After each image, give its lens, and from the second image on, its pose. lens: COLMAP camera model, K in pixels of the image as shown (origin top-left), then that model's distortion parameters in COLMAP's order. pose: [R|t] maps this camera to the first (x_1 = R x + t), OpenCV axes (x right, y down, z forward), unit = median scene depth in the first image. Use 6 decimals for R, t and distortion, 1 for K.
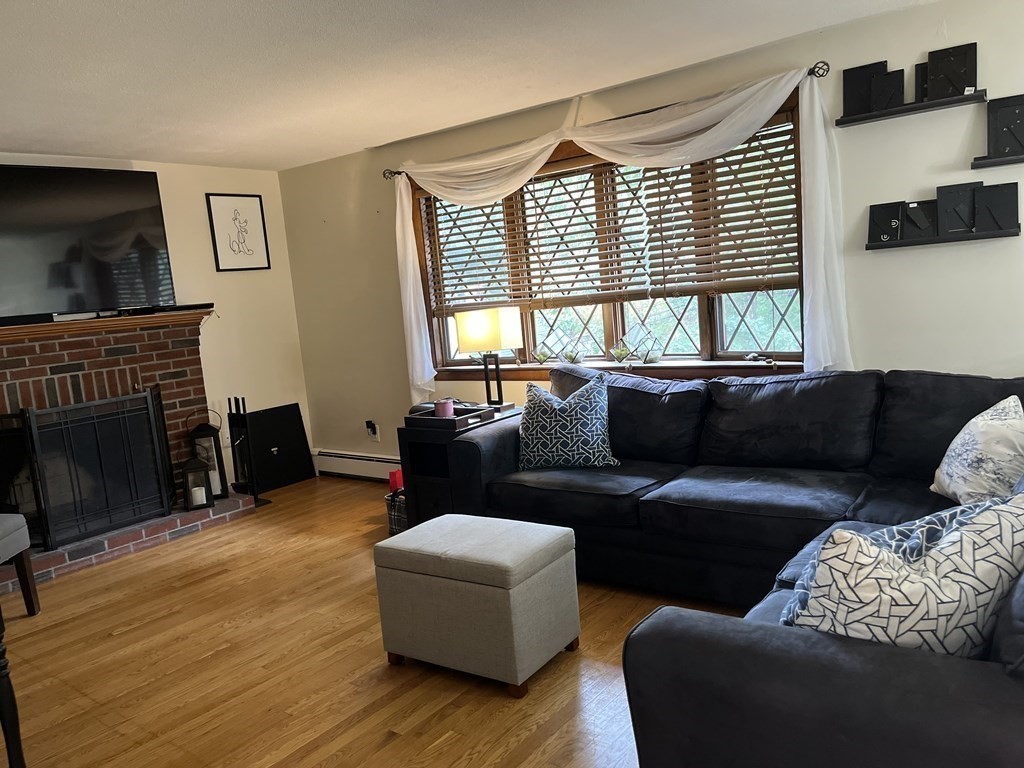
lens RADIAL K [[780.2, 0, 513.3], [0, 780.2, 379.5], [0, 0, 1]] dist [0.061399, -0.089440]
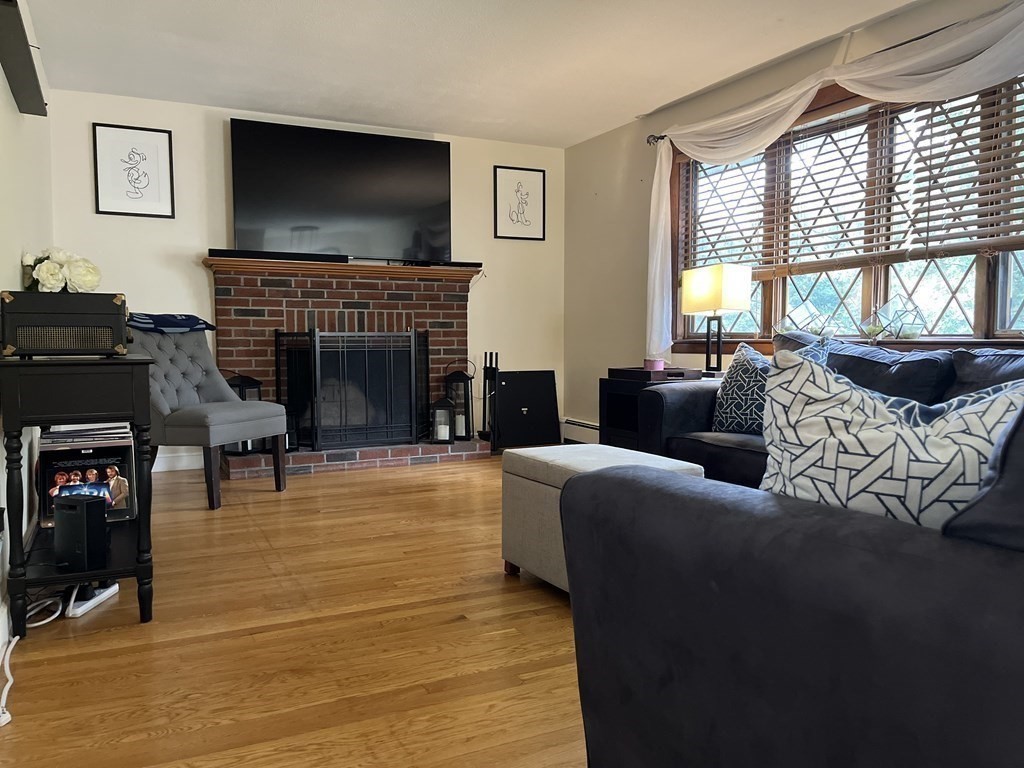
lens RADIAL K [[780.2, 0, 510.4], [0, 780.2, 387.0], [0, 0, 1]] dist [0.061399, -0.089440]
pose [[0.891693, 0.114859, -0.437825, 0.167322], [-0.131588, 0.991273, -0.007947, 0.087313], [0.433091, 0.064699, 0.899025, 0.059409]]
